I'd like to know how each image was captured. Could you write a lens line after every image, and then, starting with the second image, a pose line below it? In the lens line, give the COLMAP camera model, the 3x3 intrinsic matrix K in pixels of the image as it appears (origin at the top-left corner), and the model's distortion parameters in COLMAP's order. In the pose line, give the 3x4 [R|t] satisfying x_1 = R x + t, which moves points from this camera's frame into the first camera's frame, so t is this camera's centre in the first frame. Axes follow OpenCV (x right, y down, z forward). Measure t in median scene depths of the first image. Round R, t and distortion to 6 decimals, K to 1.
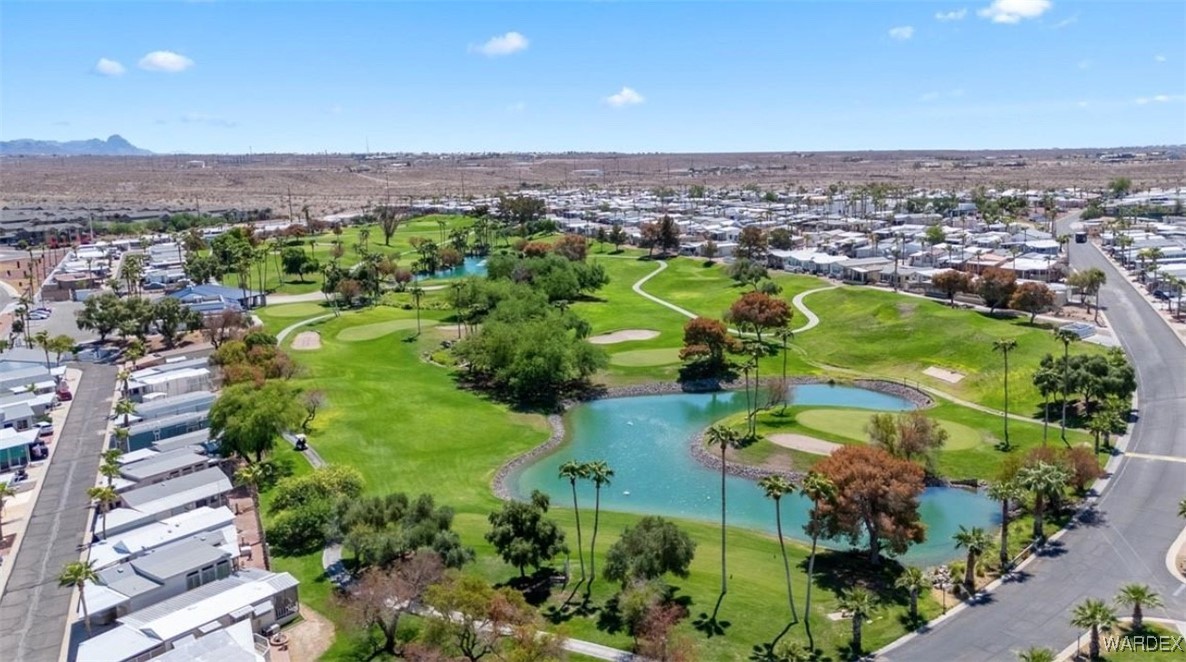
lens RADIAL K [[901.0, 0, 593.0], [0, 901.0, 331.0], [0, 0, 1]] dist [0.102500, -0.101647]
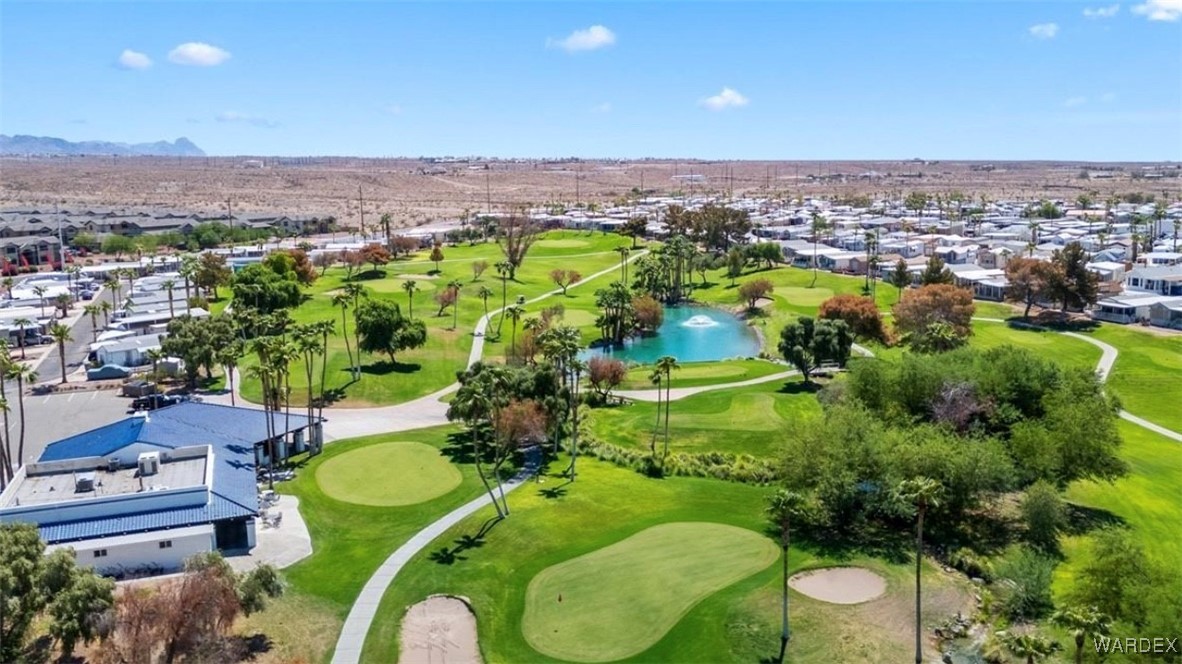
lens RADIAL K [[904.8, 0, 591.0], [0, 904.8, 332.0], [0, 0, 1]] dist [0.103123, -0.098795]
pose [[0.997885, 0.024365, -0.060263, -0.108921], [-0.024933, 0.999651, -0.008688, -0.043992], [0.060030, 0.010173, 0.998145, 0.302856]]
